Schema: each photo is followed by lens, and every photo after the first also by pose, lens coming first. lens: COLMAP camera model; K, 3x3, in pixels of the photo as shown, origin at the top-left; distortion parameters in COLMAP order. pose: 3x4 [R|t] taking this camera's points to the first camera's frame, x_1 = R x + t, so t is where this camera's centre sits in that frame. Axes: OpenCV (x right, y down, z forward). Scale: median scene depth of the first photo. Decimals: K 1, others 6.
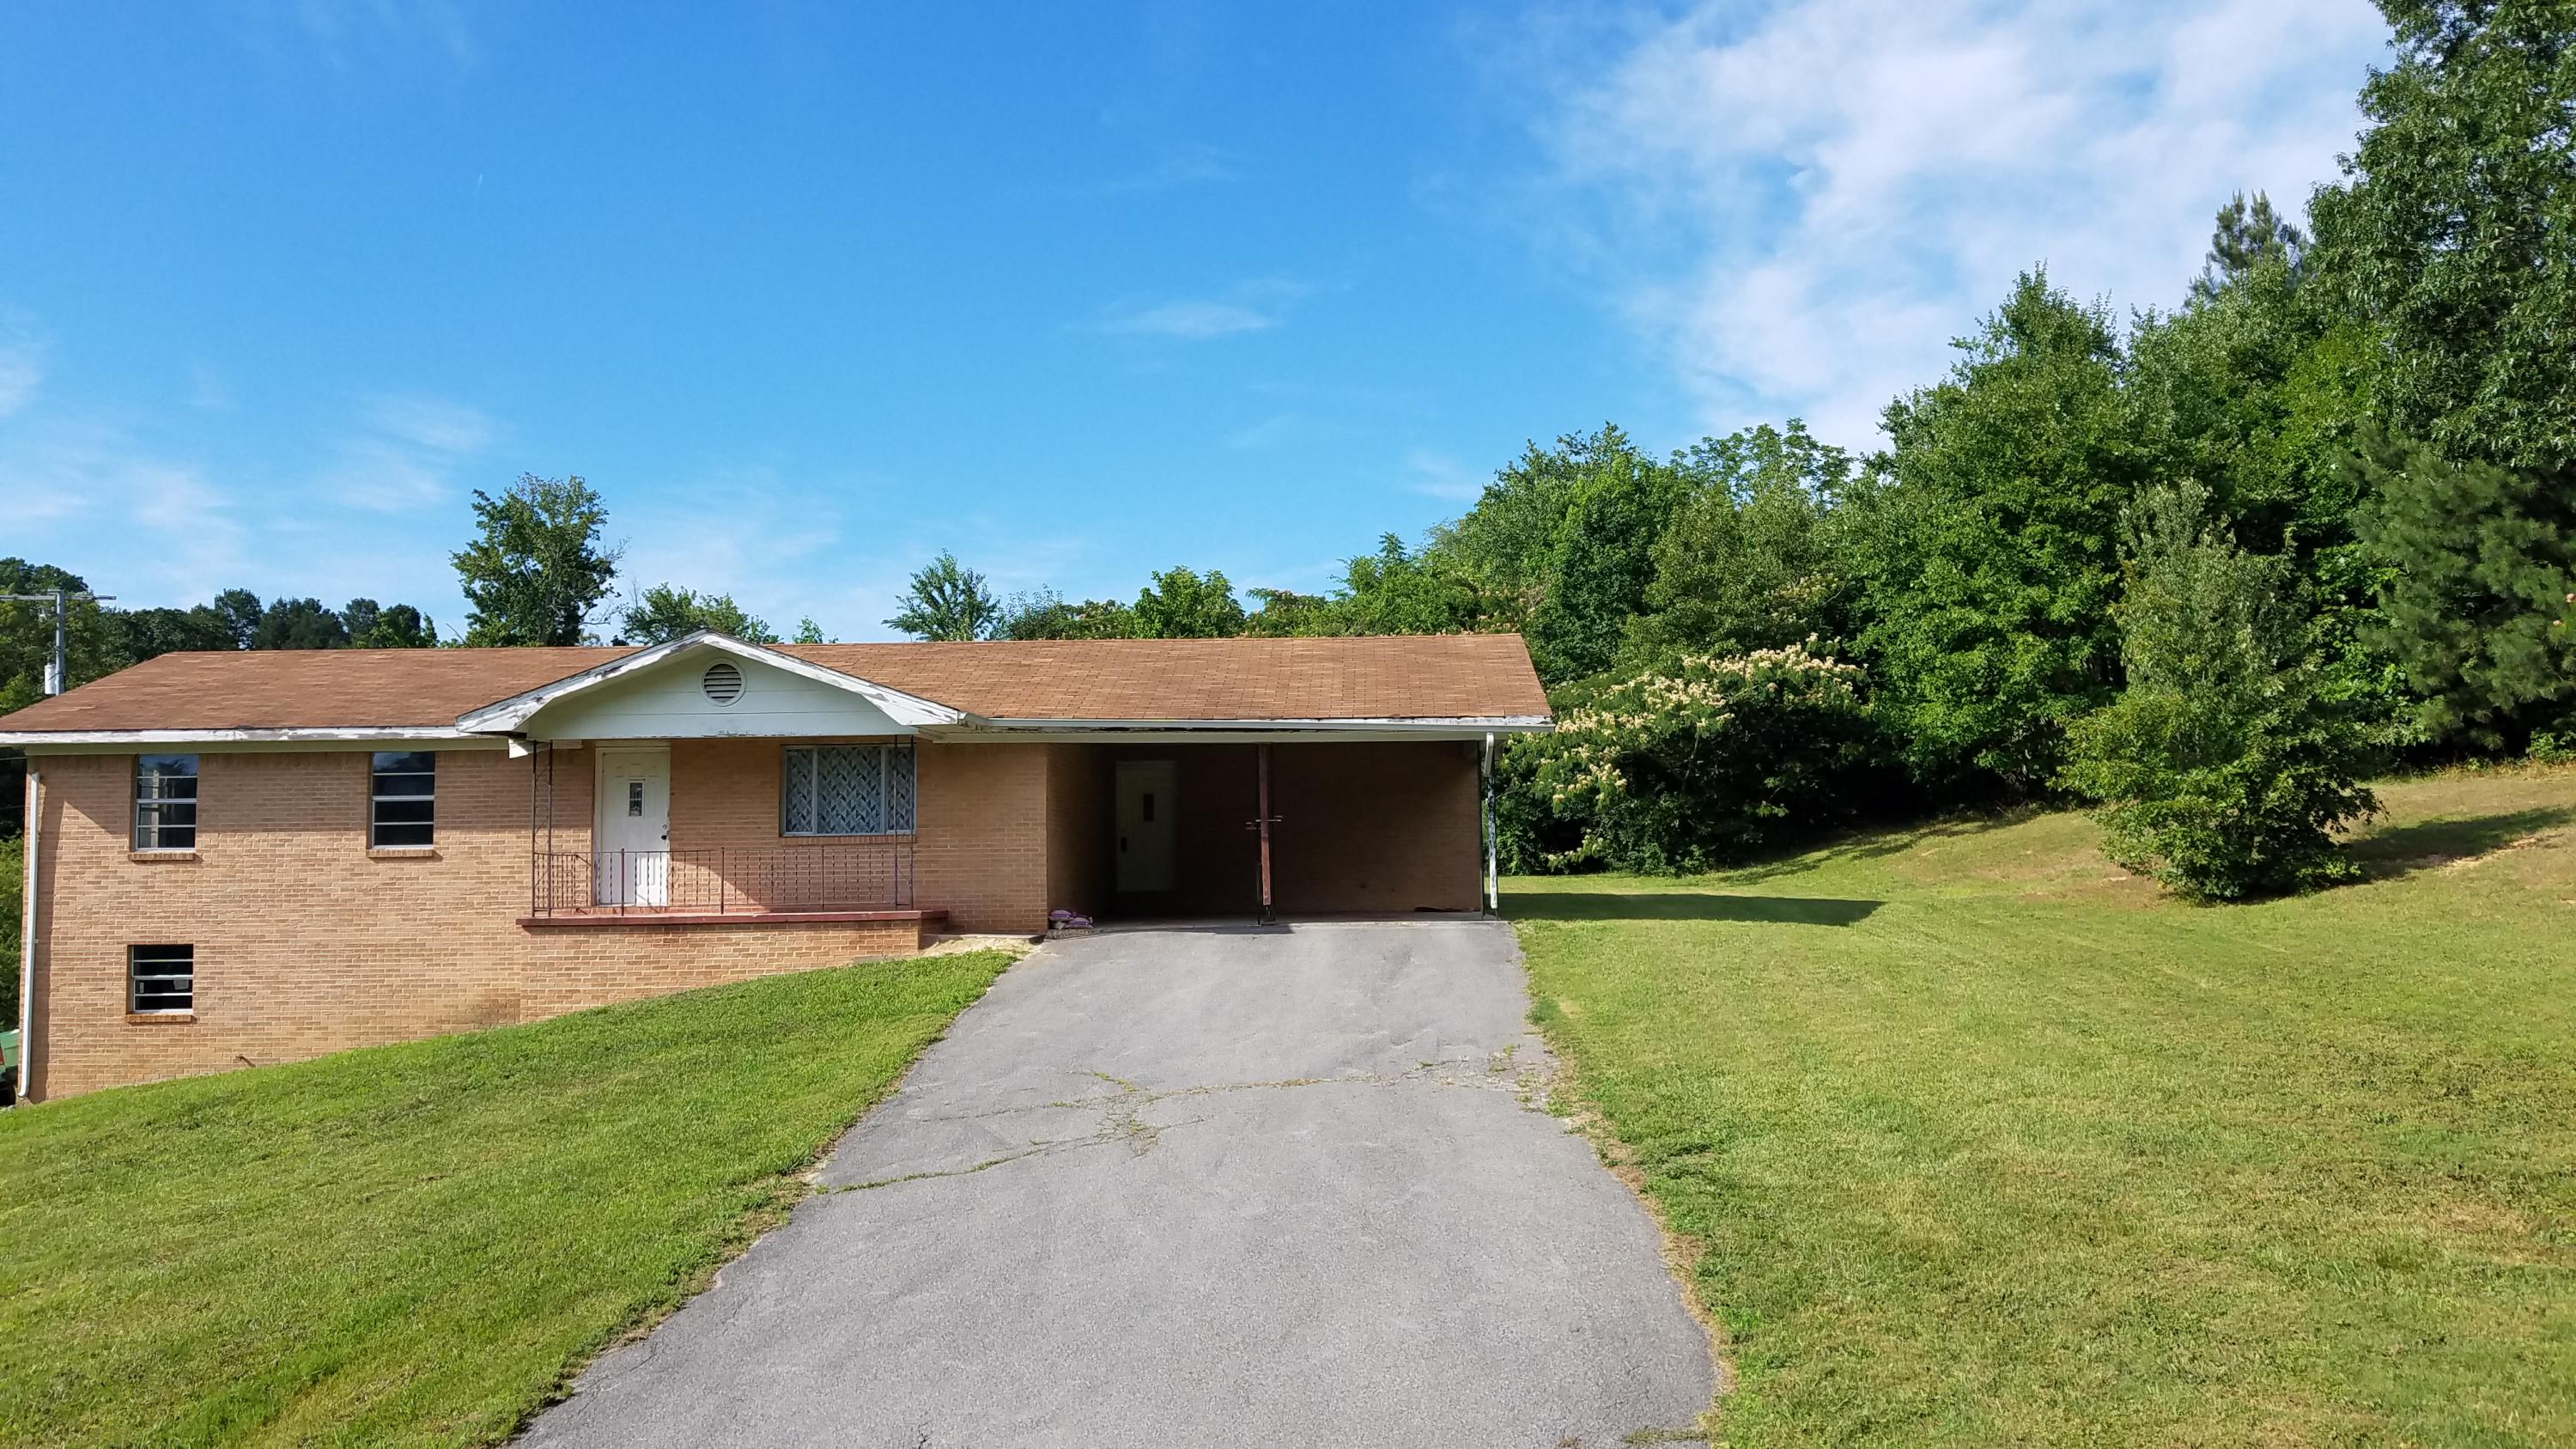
lens RADIAL K [[2023.1, 0, 1296.1], [0, 2023.1, 734.6], [0, 0, 1]] dist [0.034806, -0.025295]
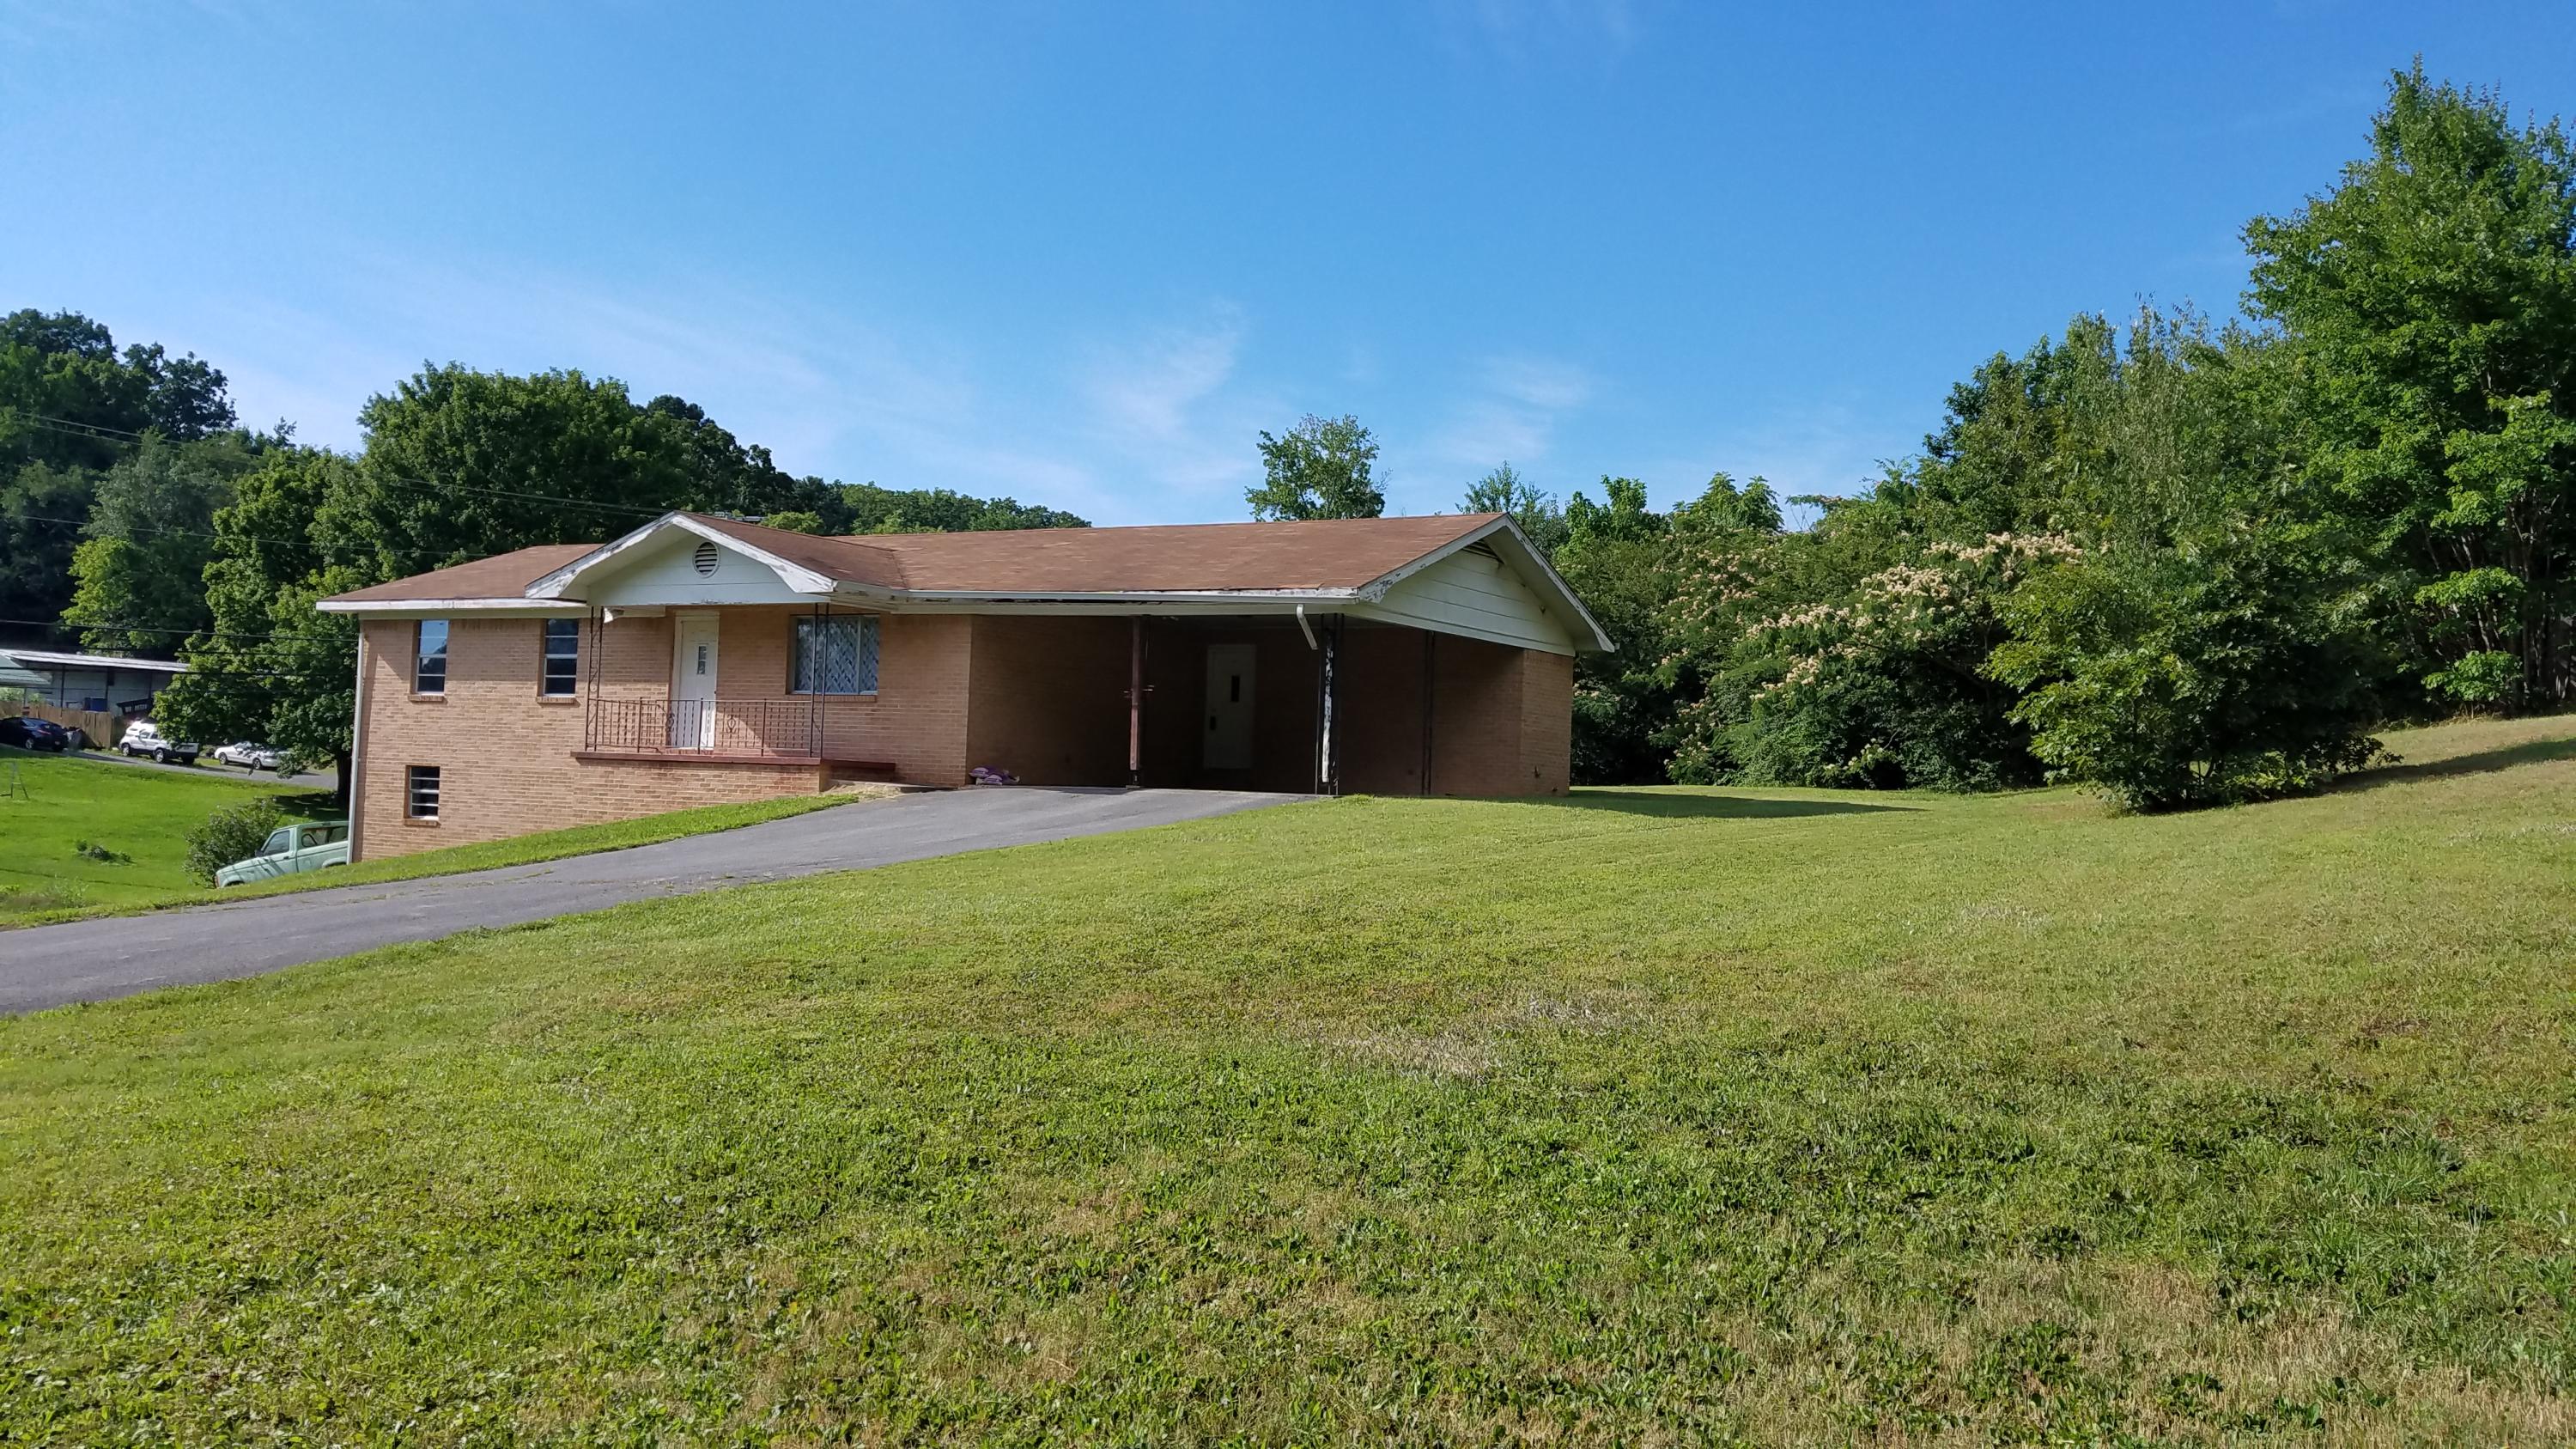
lens RADIAL K [[2023.1, 0, 1310.5], [0, 2023.1, 710.7], [0, 0, 1]] dist [0.034806, -0.025295]
pose [[0.887419, 0.027042, -0.460170, 0.540716], [-0.018520, 0.999563, 0.023025, 0.027584], [0.460592, -0.011911, 0.887532, 0.111559]]
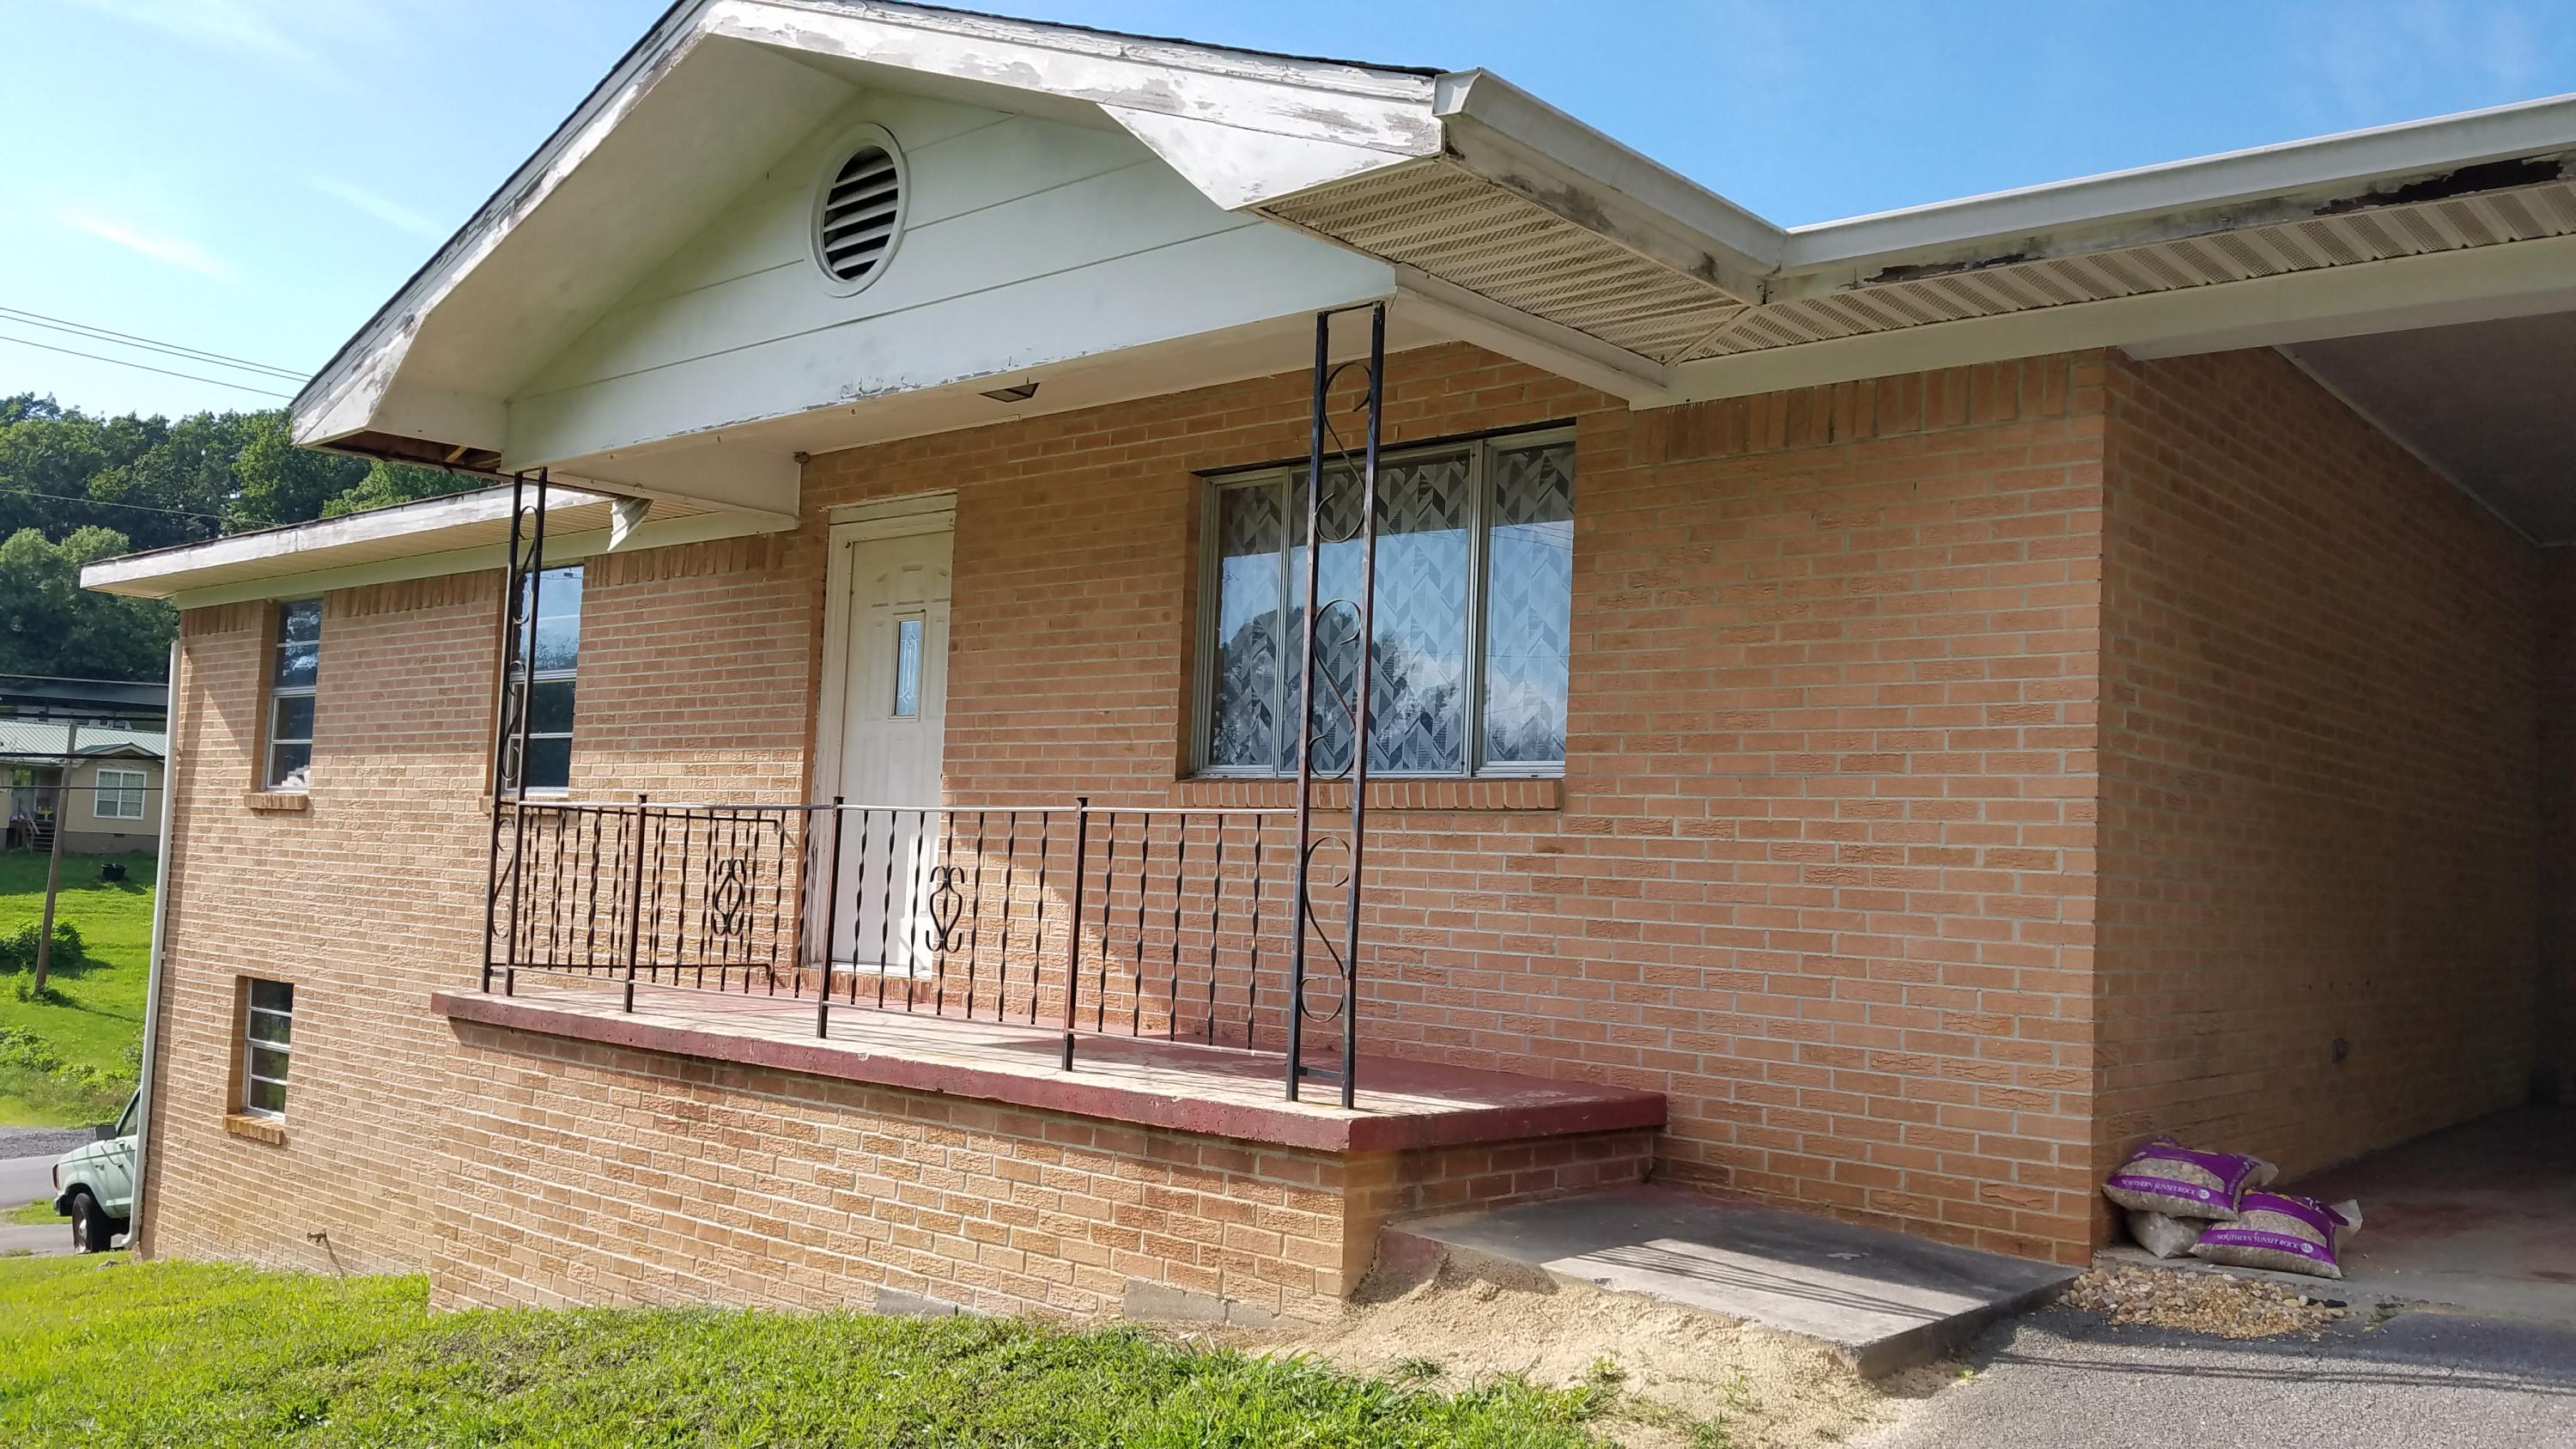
lens RADIAL K [[2023.1, 0, 1279.7], [0, 2023.1, 737.5], [0, 0, 1]] dist [0.034806, -0.025295]
pose [[0.770416, 0.002319, -0.637537, -0.054253], [-0.010367, 0.999907, -0.008890, 0.046470], [0.637457, 0.013458, 0.770368, 0.778130]]
